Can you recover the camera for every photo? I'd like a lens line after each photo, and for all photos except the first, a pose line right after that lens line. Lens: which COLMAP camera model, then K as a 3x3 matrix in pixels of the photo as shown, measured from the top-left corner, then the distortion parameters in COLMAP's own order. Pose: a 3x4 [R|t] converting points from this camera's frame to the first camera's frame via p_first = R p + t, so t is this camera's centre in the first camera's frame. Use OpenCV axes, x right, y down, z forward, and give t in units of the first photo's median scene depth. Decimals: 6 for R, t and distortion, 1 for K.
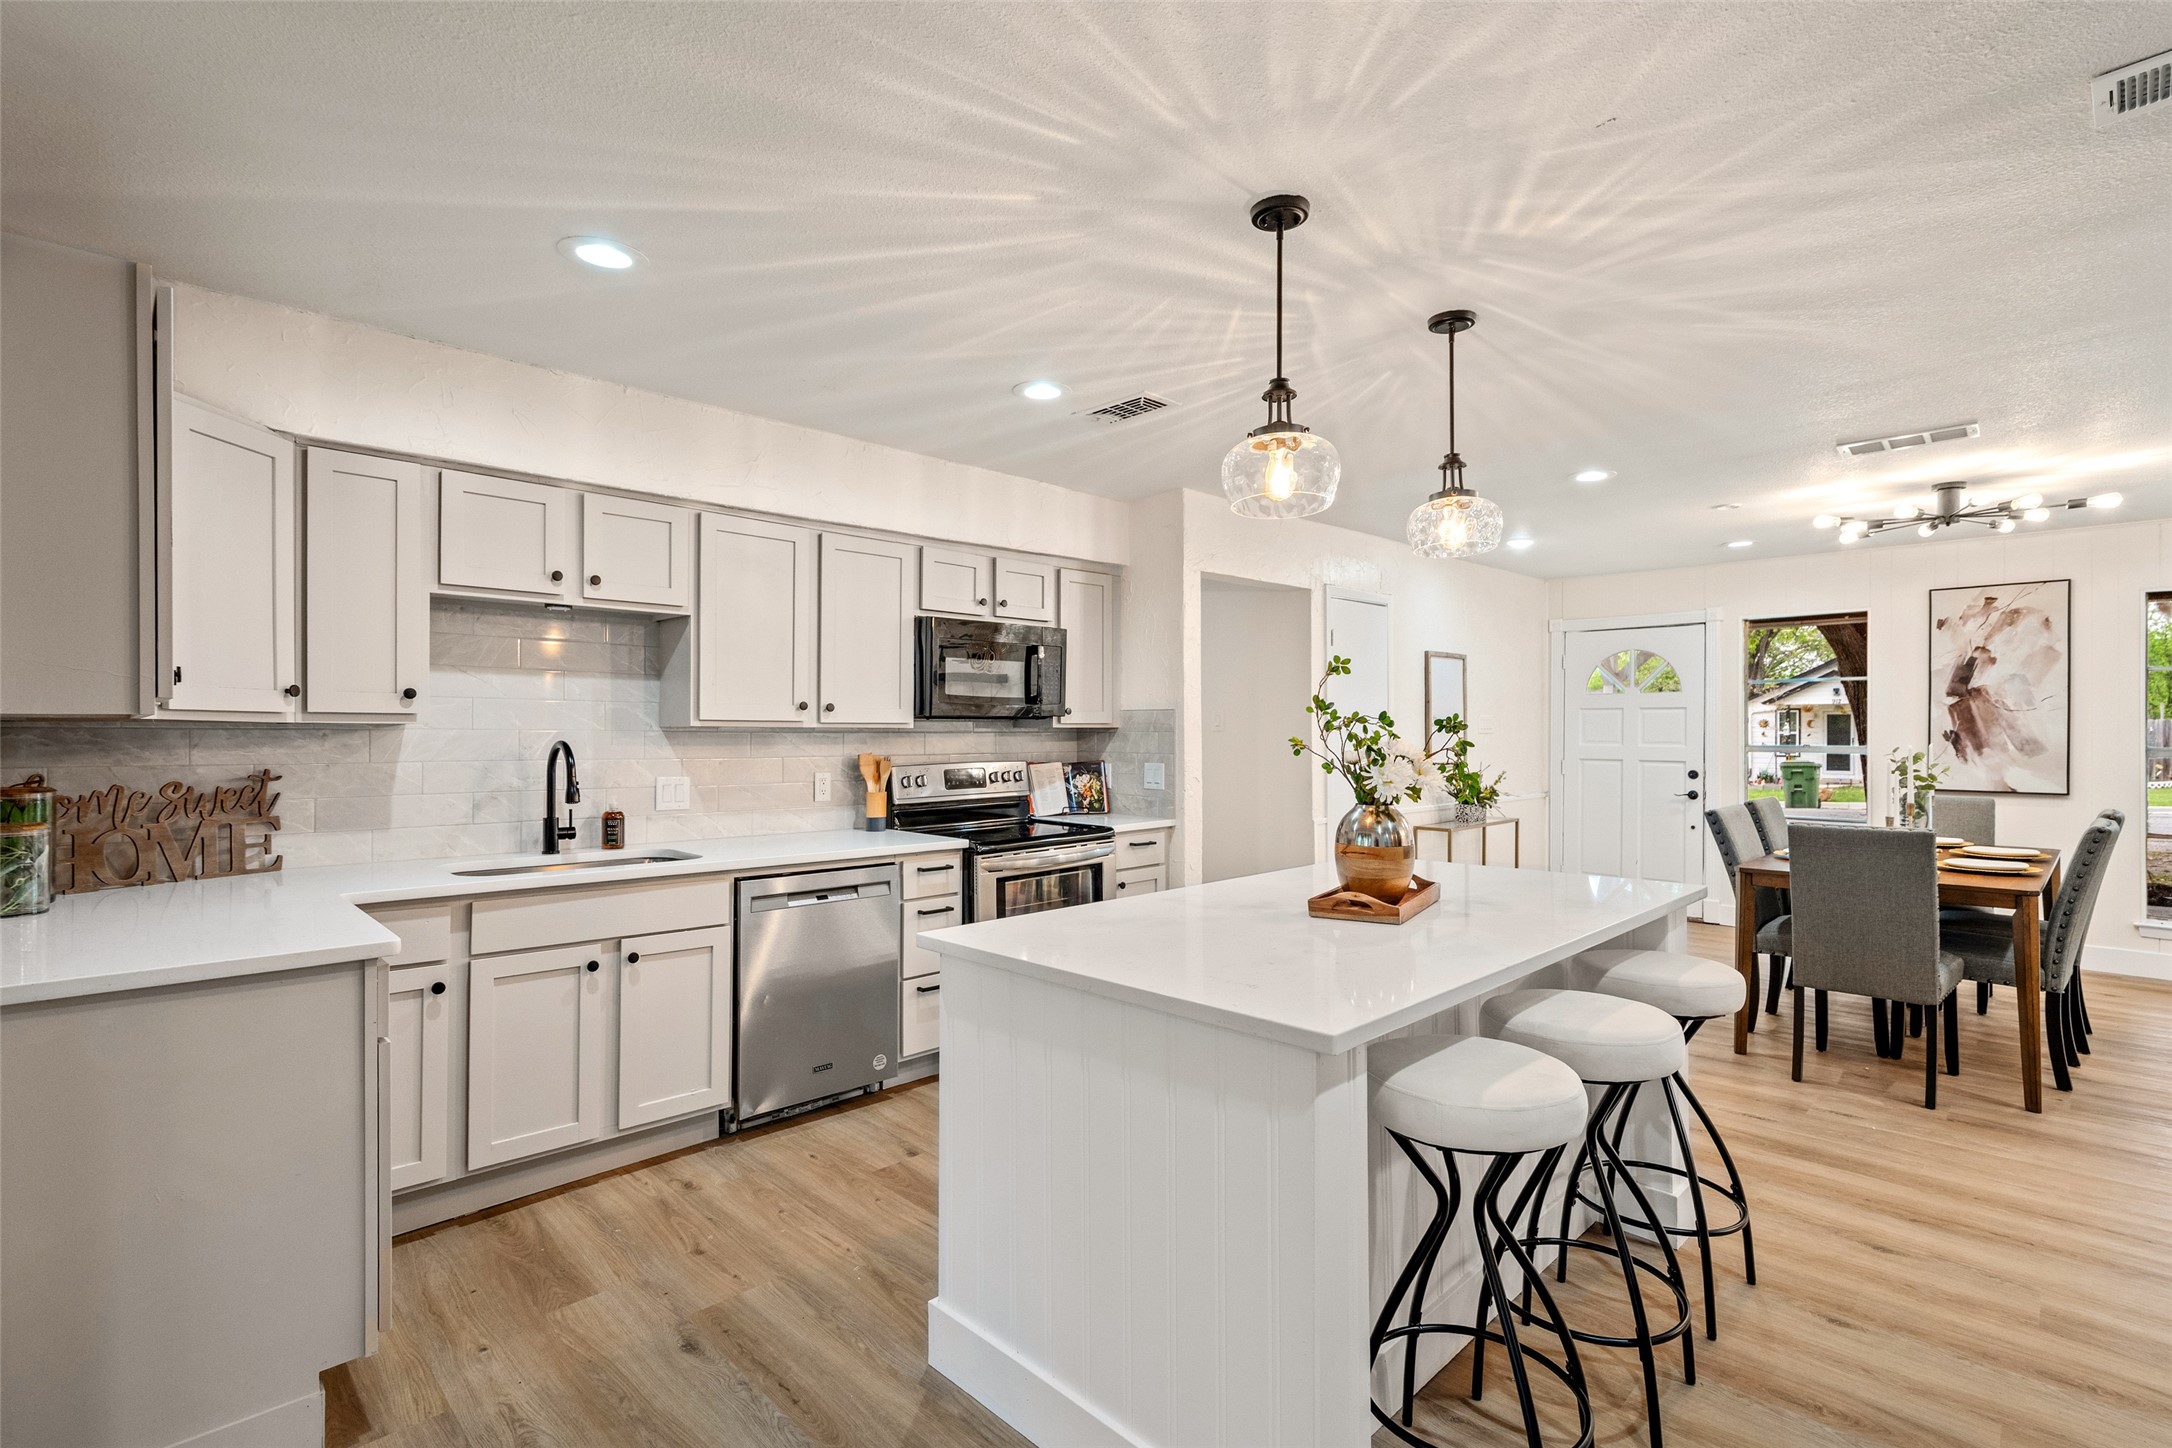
lens RADIAL K [[996.4, 0, 1091.4], [0, 996.4, 732.0], [0, 0, 1]] dist [-0.000429, 0.000384]
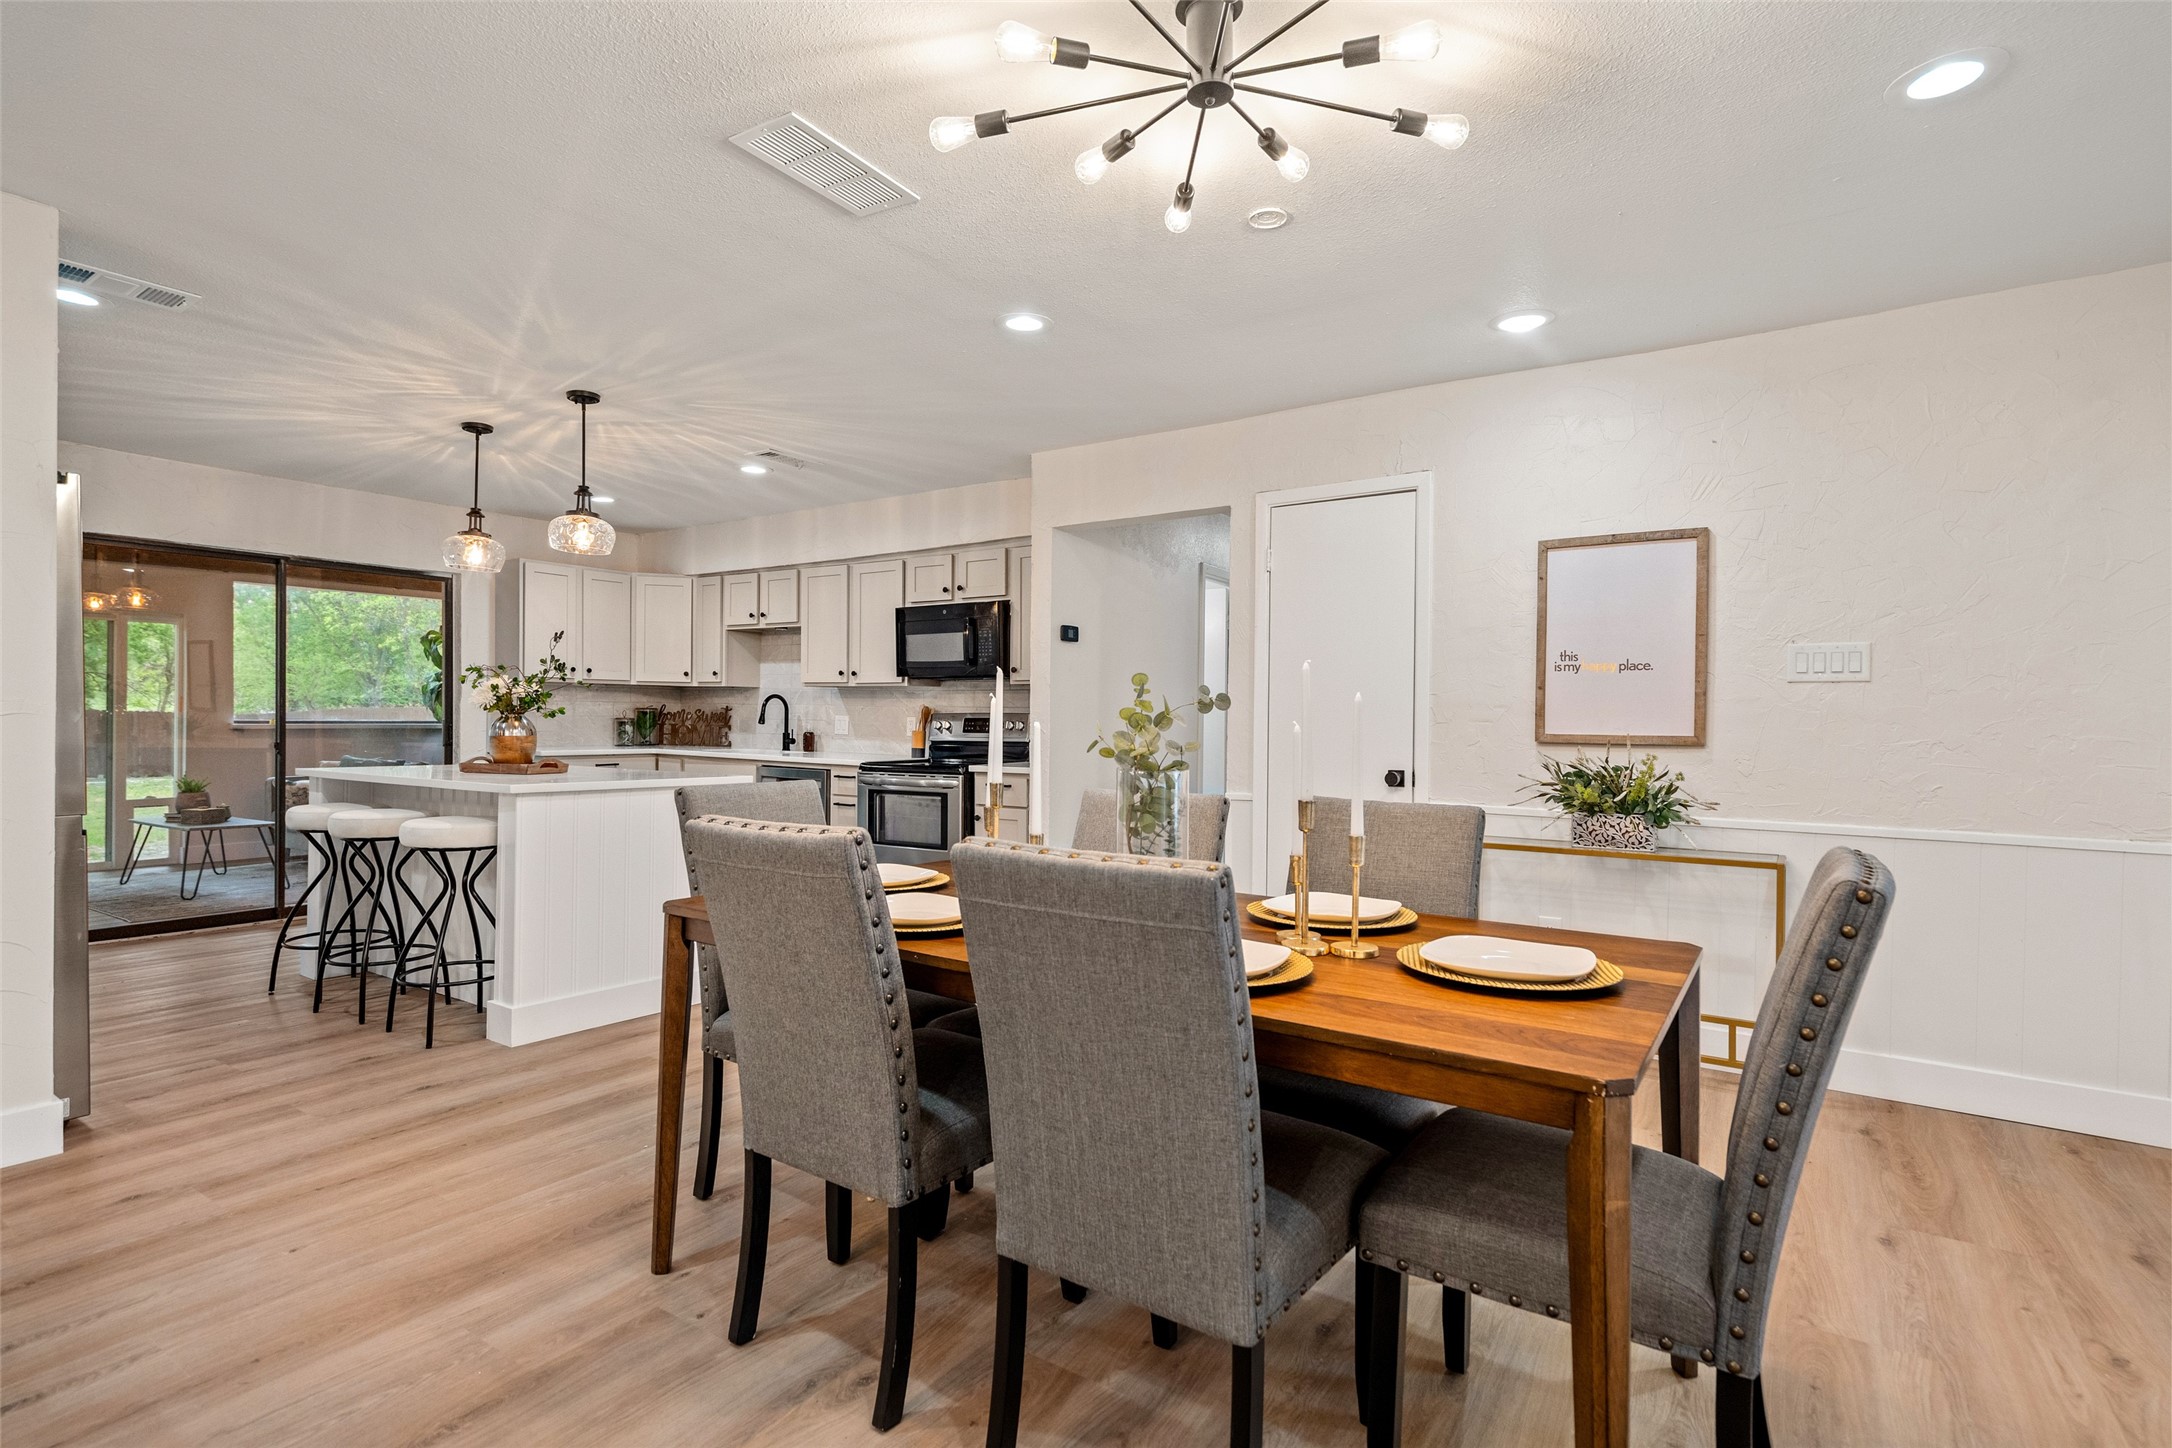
lens RADIAL K [[1066.4, 0, 1086.1], [0, 1066.4, 724.3], [0, 0, 1]] dist [0.001553, 0.000566]
pose [[0.192616, 0.009270, -0.981230, 1.991342], [-0.013248, 0.999889, 0.006846, 0.053766], [0.981185, 0.011681, 0.192718, 1.378777]]
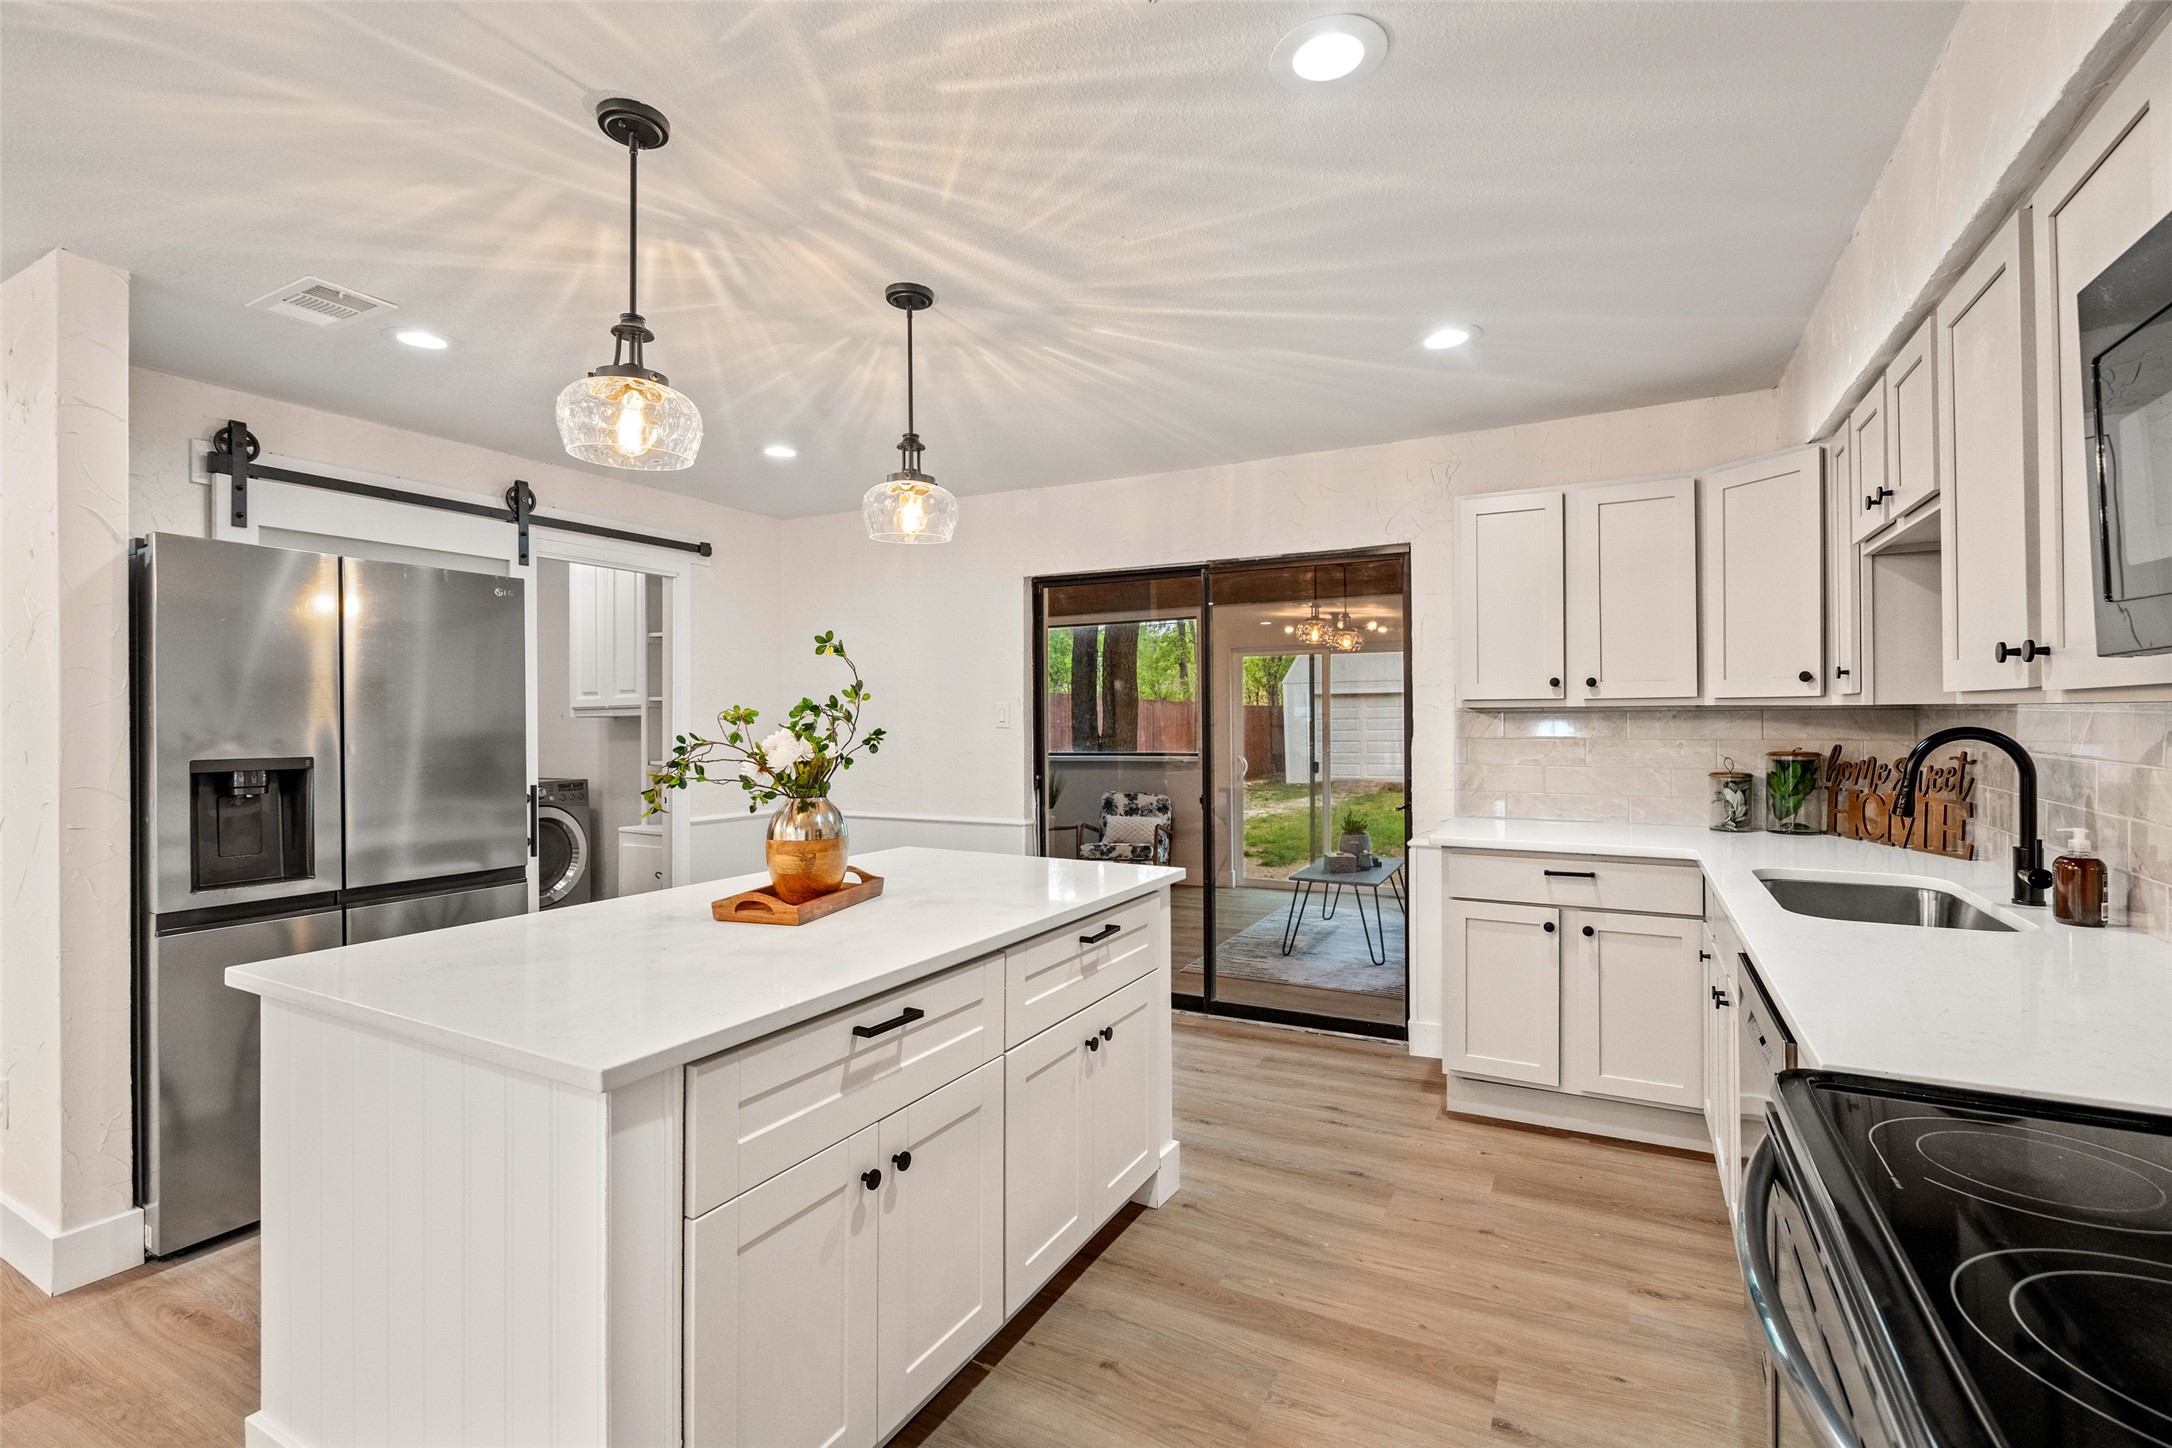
lens RADIAL K [[977.7, 0, 1083.1], [0, 977.7, 714.5], [0, 0, 1]] dist [0.000316, 0.000580]
pose [[-0.957072, 0.006354, -0.289782, 0.253219], [0.007026, 0.999975, -0.001277, -0.002958], [0.289766, -0.003258, -0.957092, 1.663650]]
